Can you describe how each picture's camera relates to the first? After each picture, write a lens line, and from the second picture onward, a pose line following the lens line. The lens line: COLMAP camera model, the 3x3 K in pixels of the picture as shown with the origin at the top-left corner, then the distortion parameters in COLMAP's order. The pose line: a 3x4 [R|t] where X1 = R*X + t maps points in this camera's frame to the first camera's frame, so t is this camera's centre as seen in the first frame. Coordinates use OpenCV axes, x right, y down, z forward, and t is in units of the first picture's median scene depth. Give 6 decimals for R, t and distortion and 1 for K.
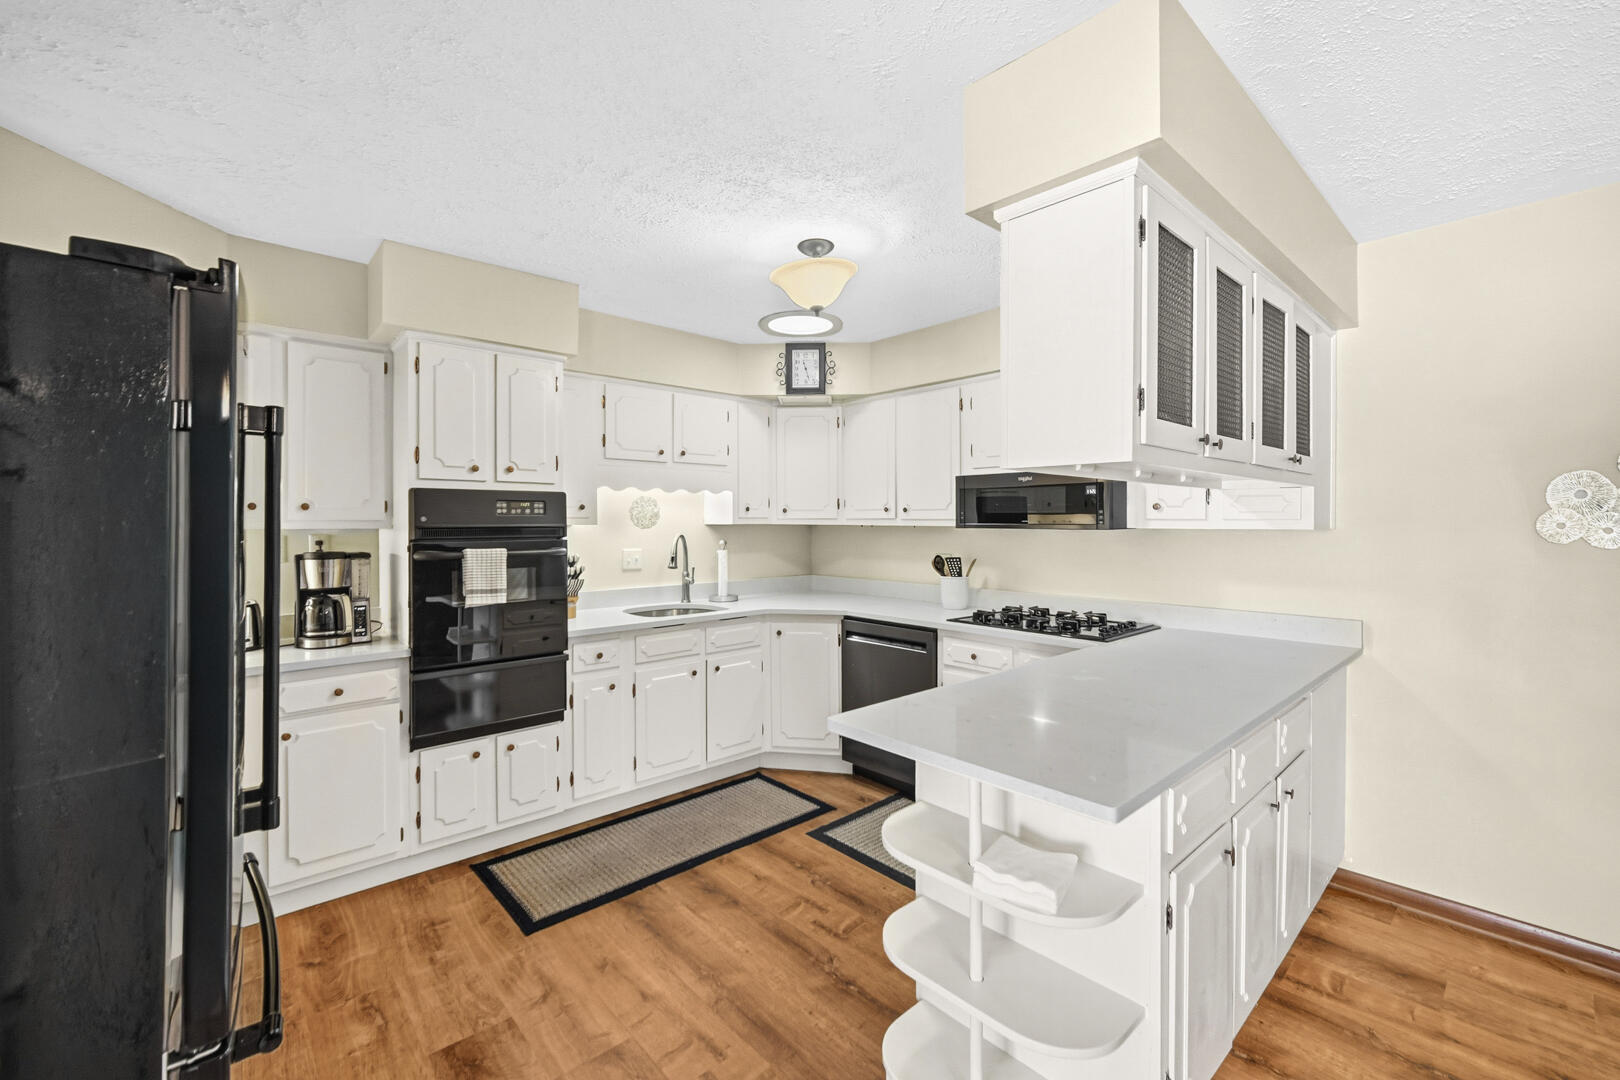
lens RADIAL K [[670.7, 0, 794.5], [0, 670.7, 527.2], [0, 0, 1]] dist [0.001432, 0.000414]
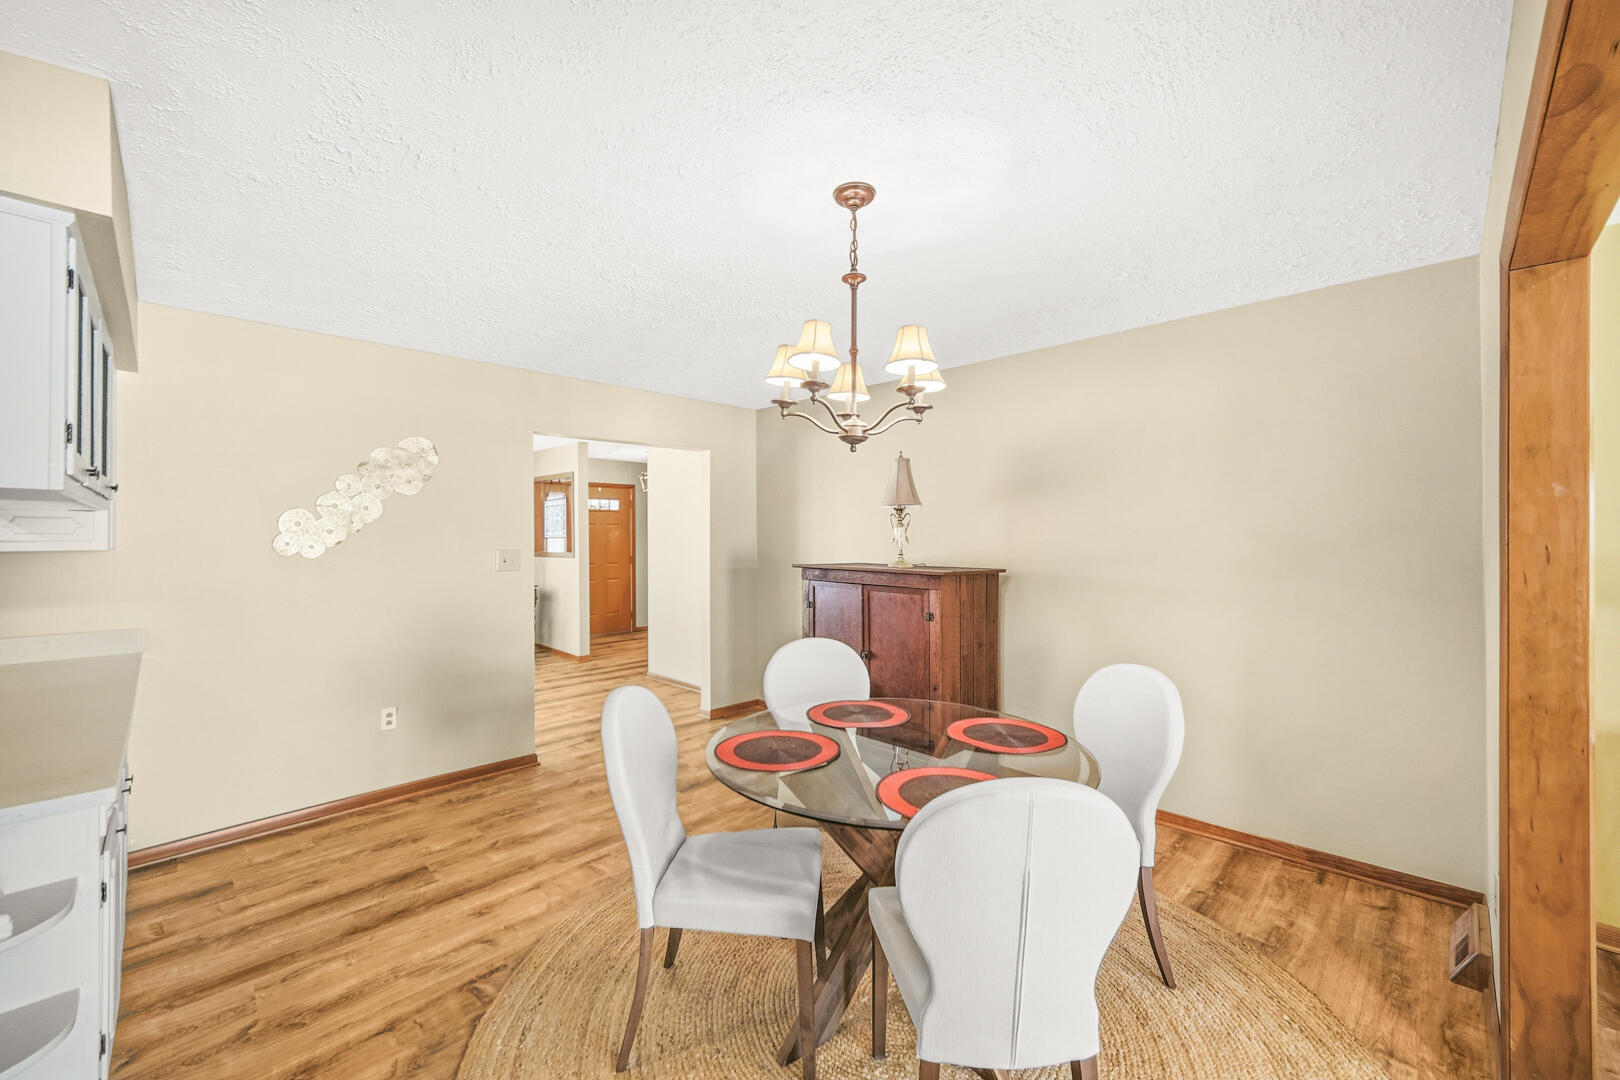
lens RADIAL K [[642.6, 0, 800.0], [0, 642.6, 537.4], [0, 0, 1]] dist [0.000416, -0.000006]
pose [[-0.057746, 0.000222, 0.998331, -0.303359], [0.012049, 0.999927, 0.000475, -0.003060], [-0.998259, 0.012057, -0.057745, -0.061851]]
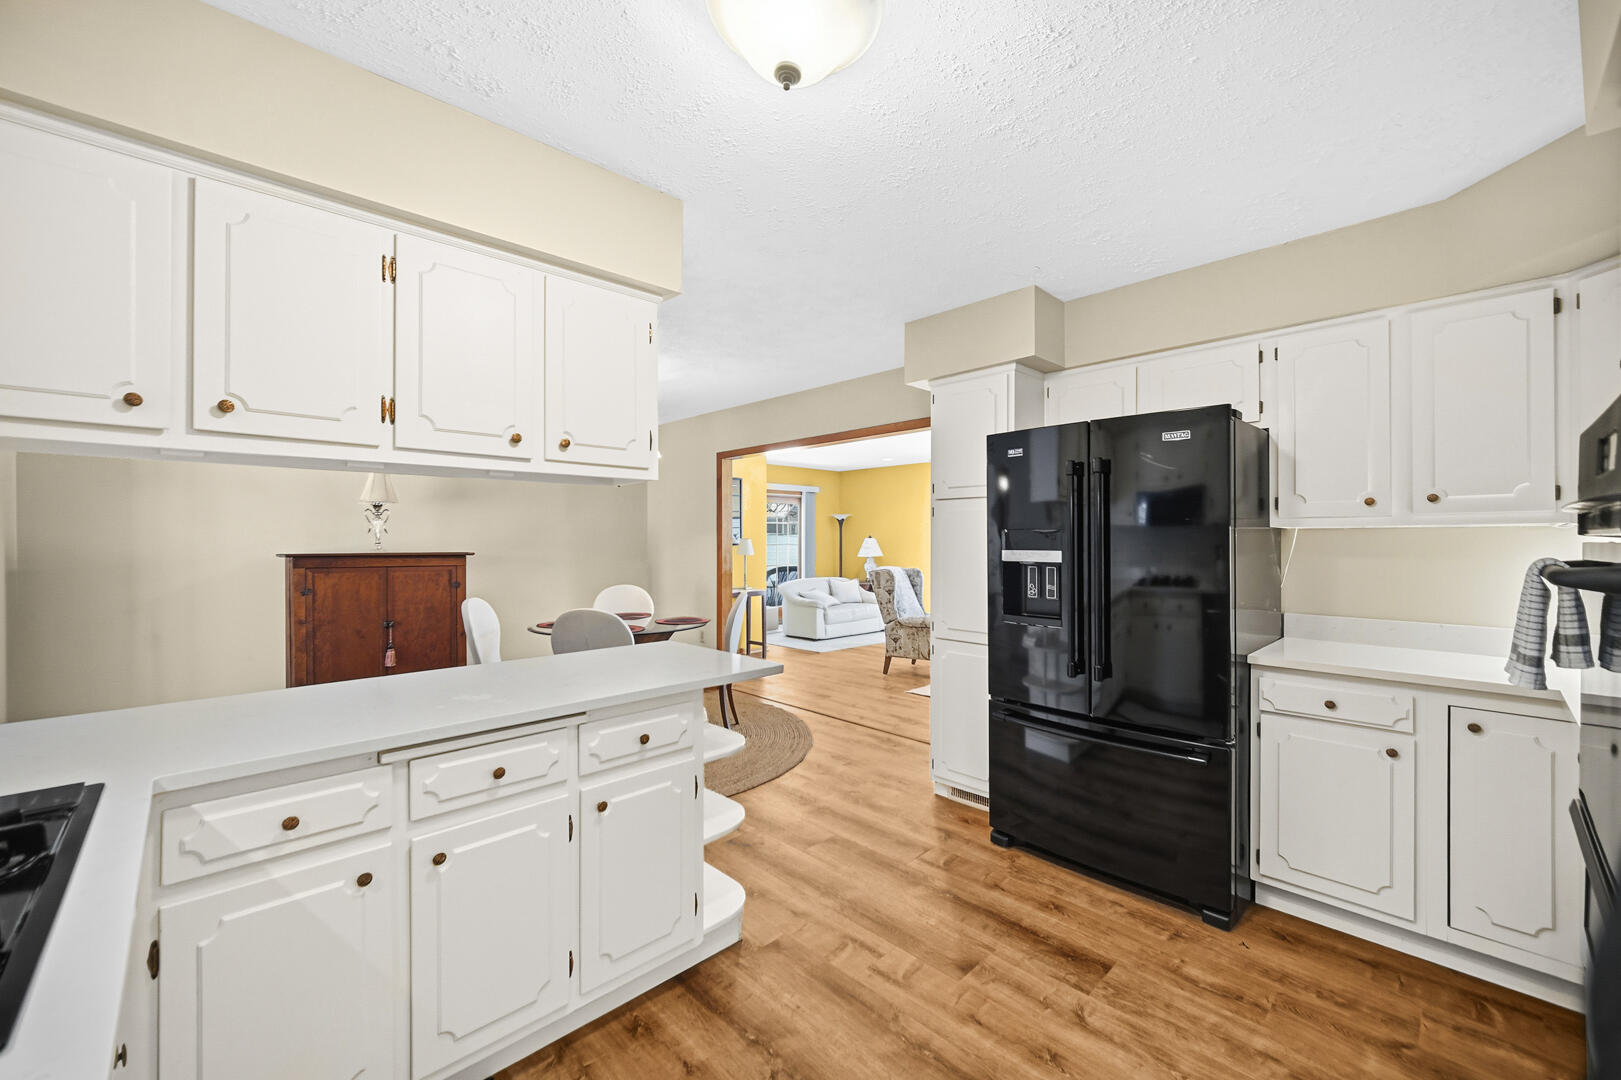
lens RADIAL K [[649.6, 0, 794.9], [0, 649.6, 532.1], [0, 0, 1]] dist [0.000225, -0.000083]
pose [[-0.999506, 0.002153, -0.031365, 0.041418], [0.002203, 0.999996, -0.001558, 0.014476], [0.031362, -0.001627, -0.999507, 1.416970]]
